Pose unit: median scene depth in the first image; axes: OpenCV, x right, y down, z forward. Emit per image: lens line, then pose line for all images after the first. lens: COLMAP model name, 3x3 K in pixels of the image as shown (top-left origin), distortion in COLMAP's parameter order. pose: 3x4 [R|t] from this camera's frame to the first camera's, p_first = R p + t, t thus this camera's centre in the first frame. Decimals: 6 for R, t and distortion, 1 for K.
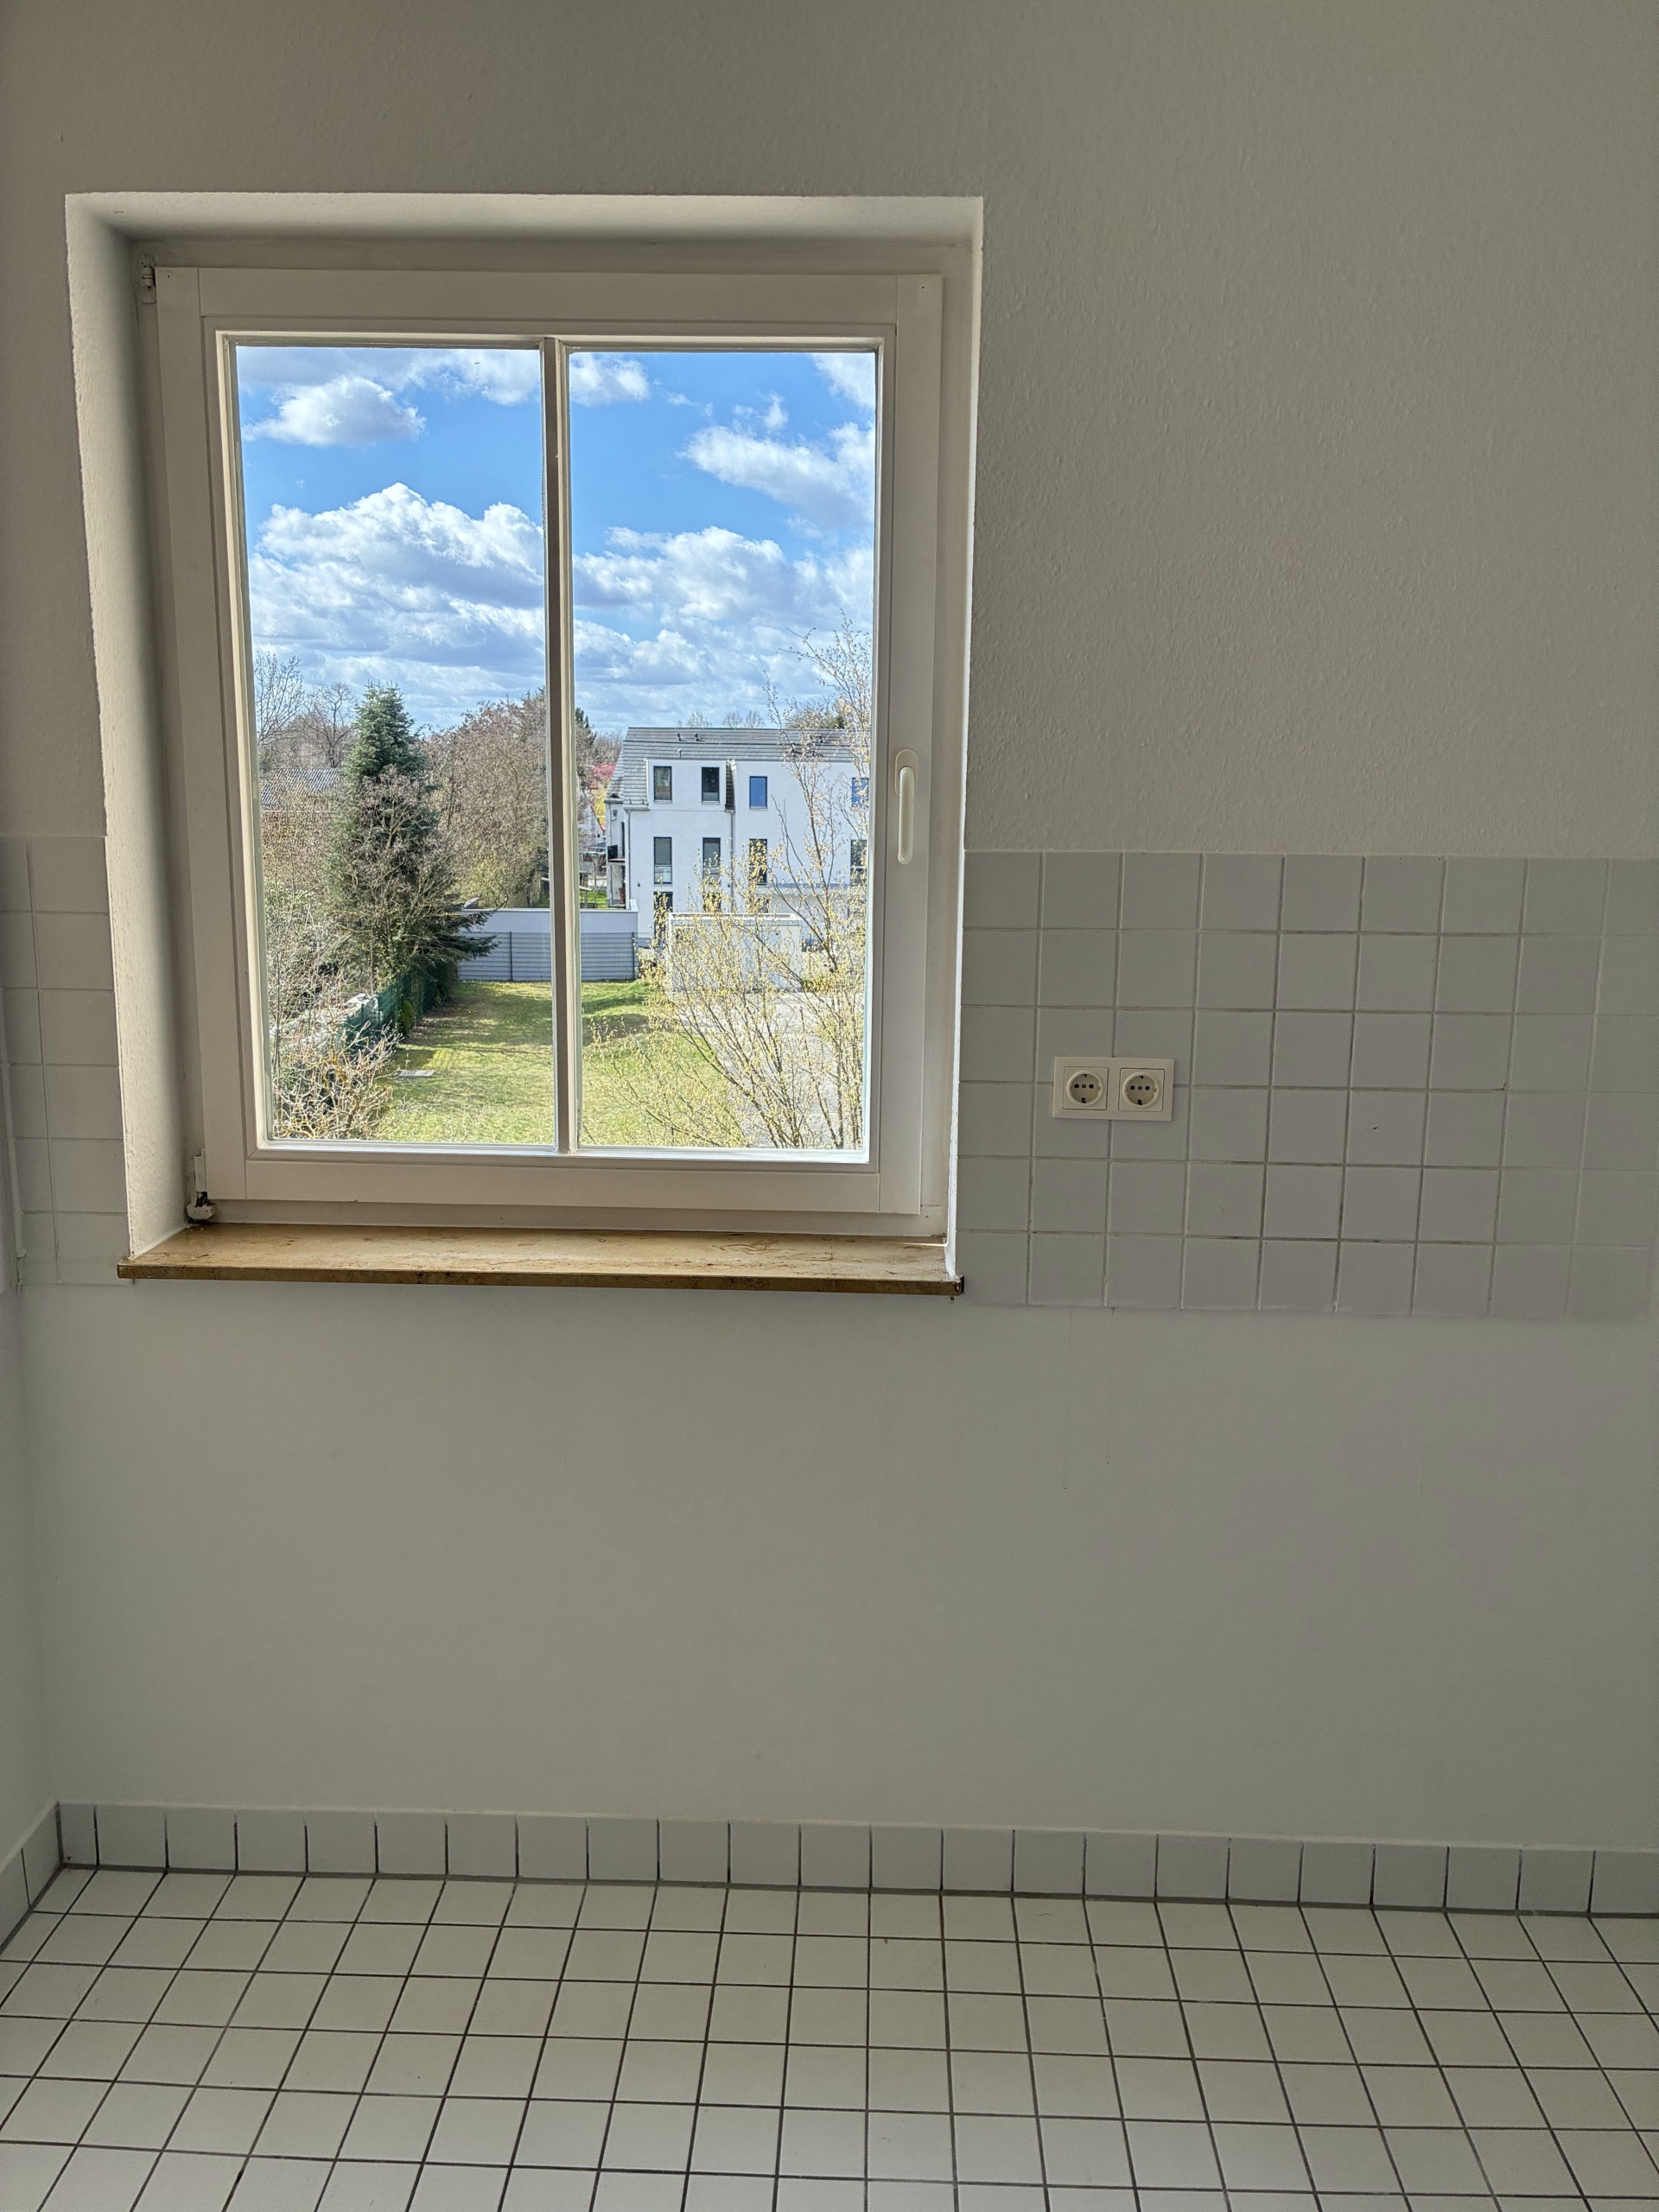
lens RADIAL K [[1683.7, 0, 832.2], [0, 1683.7, 1072.3], [0, 0, 1]] dist [0.032333, -0.033962]
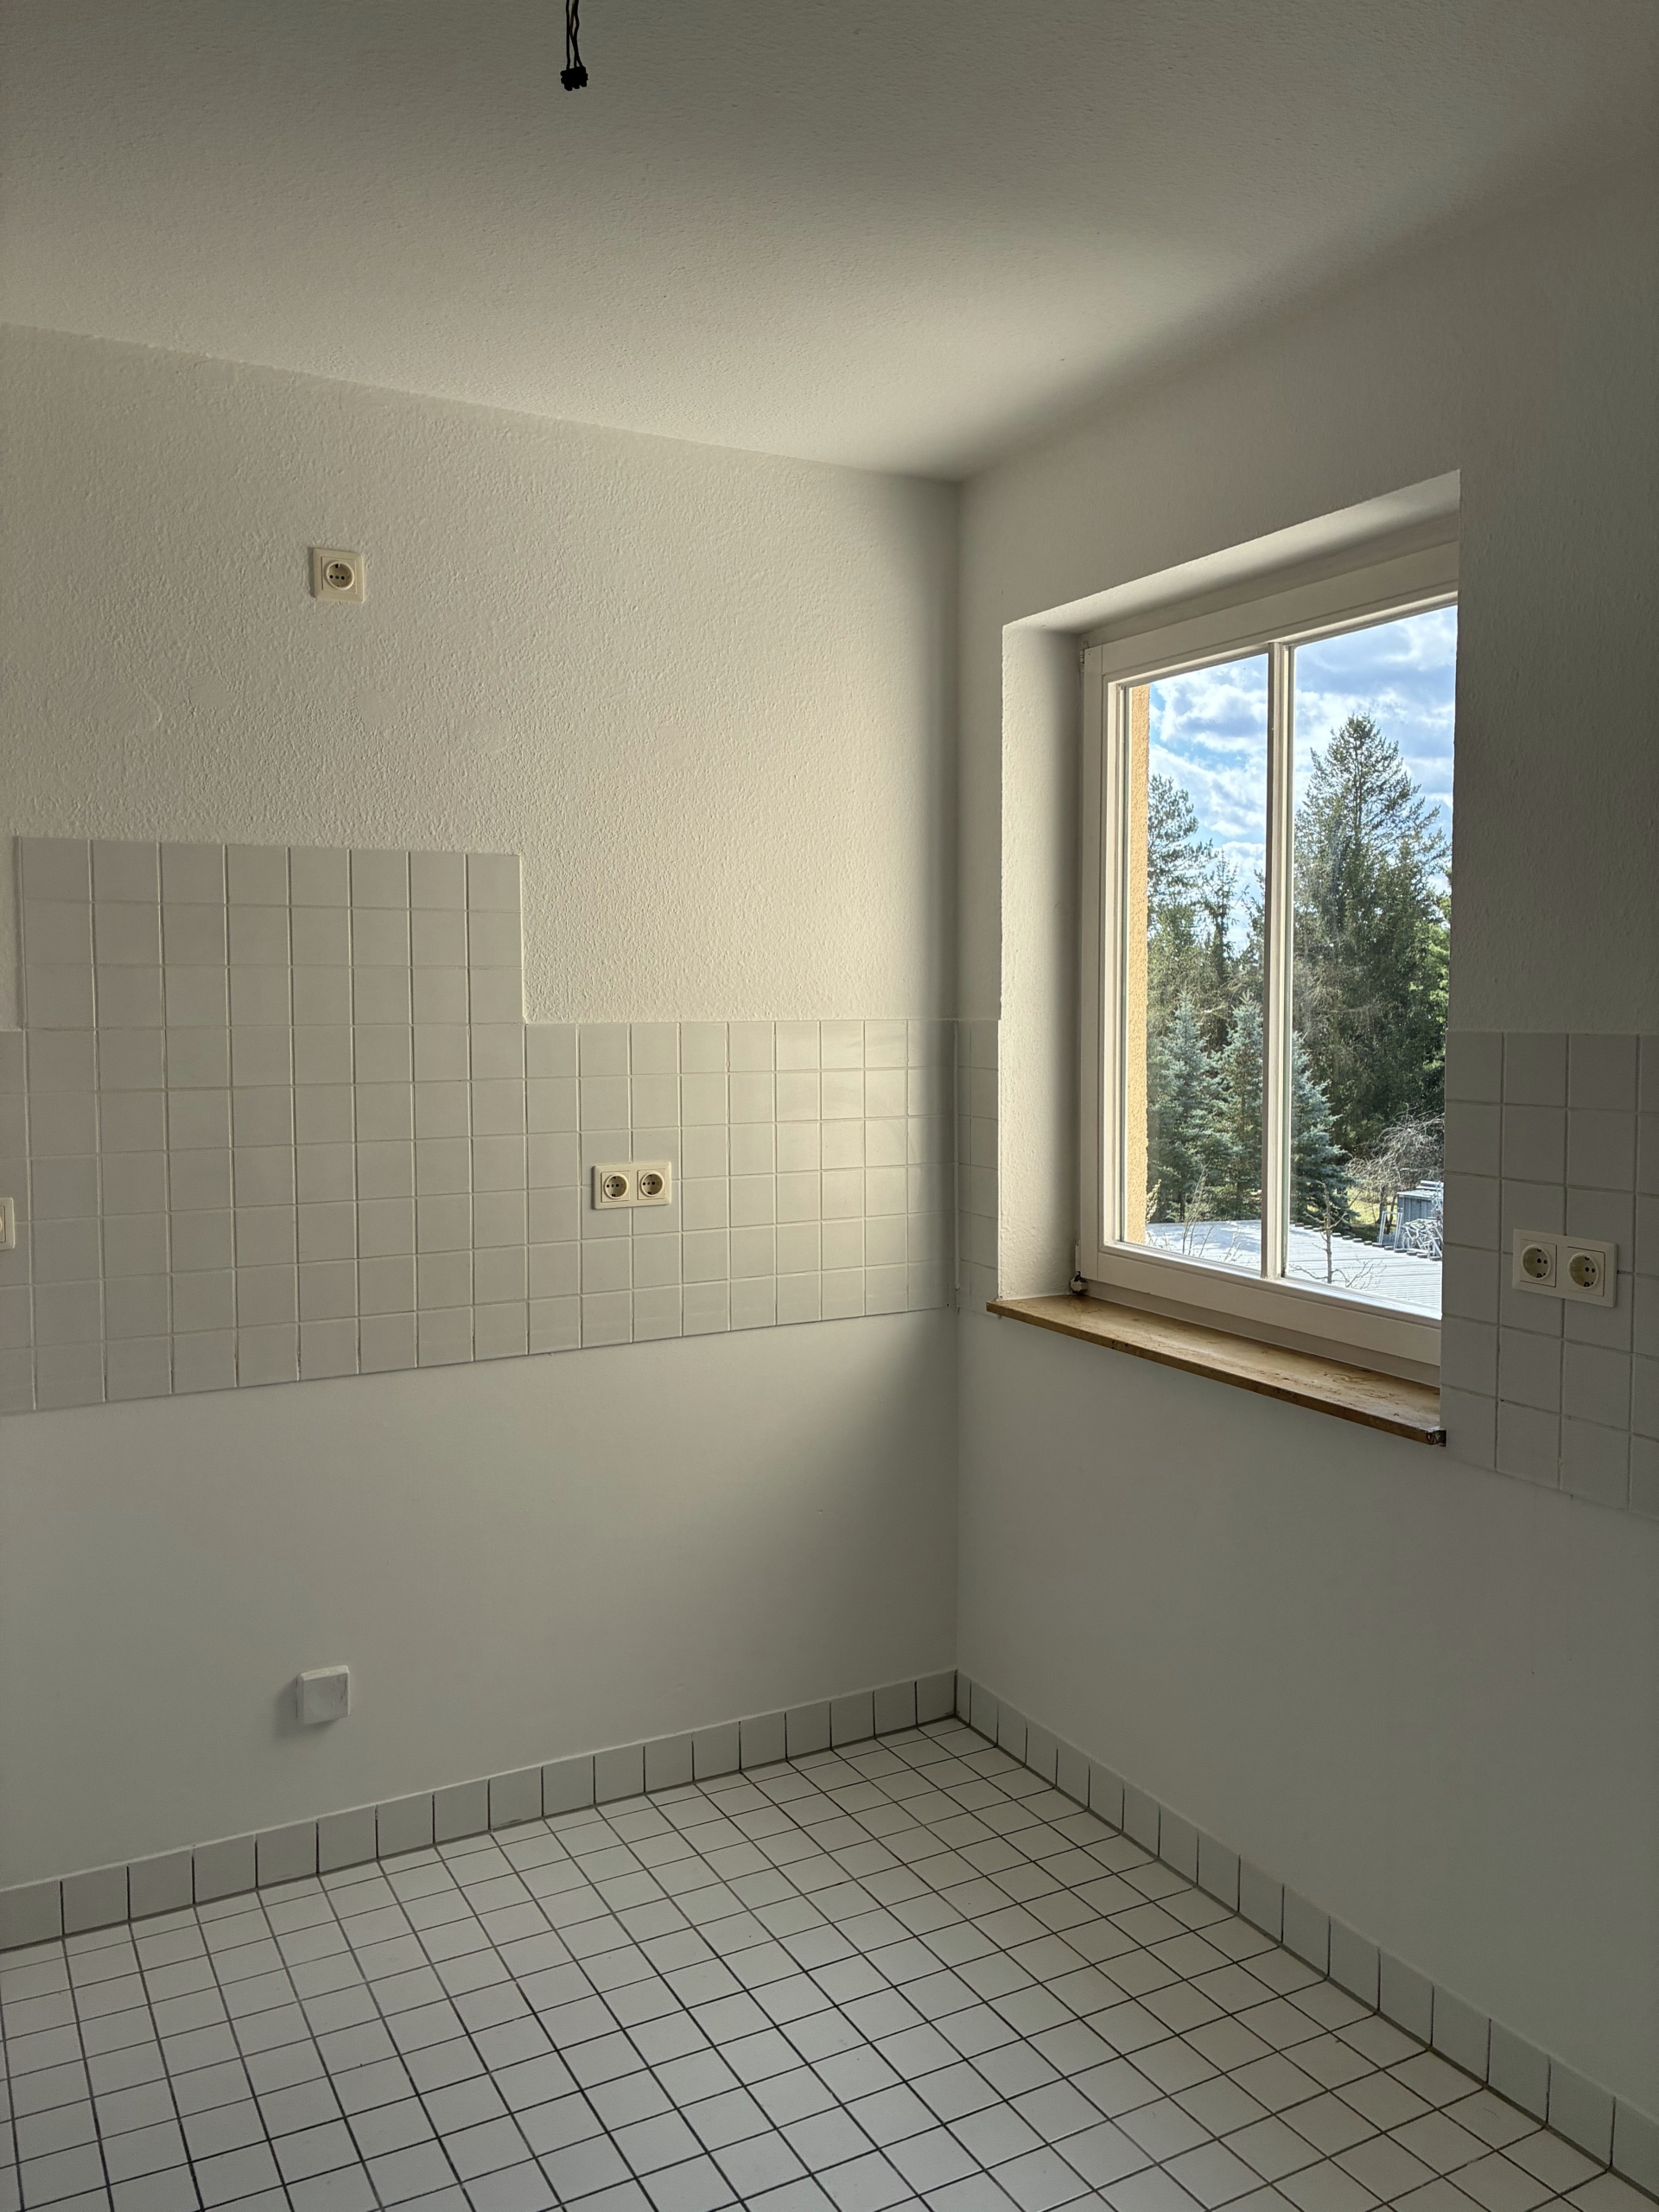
lens RADIAL K [[1683.7, 0, 832.2], [0, 1683.7, 1072.3], [0, 0, 1]] dist [0.032333, -0.033962]
pose [[0.502219, 0.026744, -0.864327, 0.802048], [-0.137263, 0.989315, -0.049146, 0.004132], [0.853777, 0.143322, 0.500523, 0.106505]]
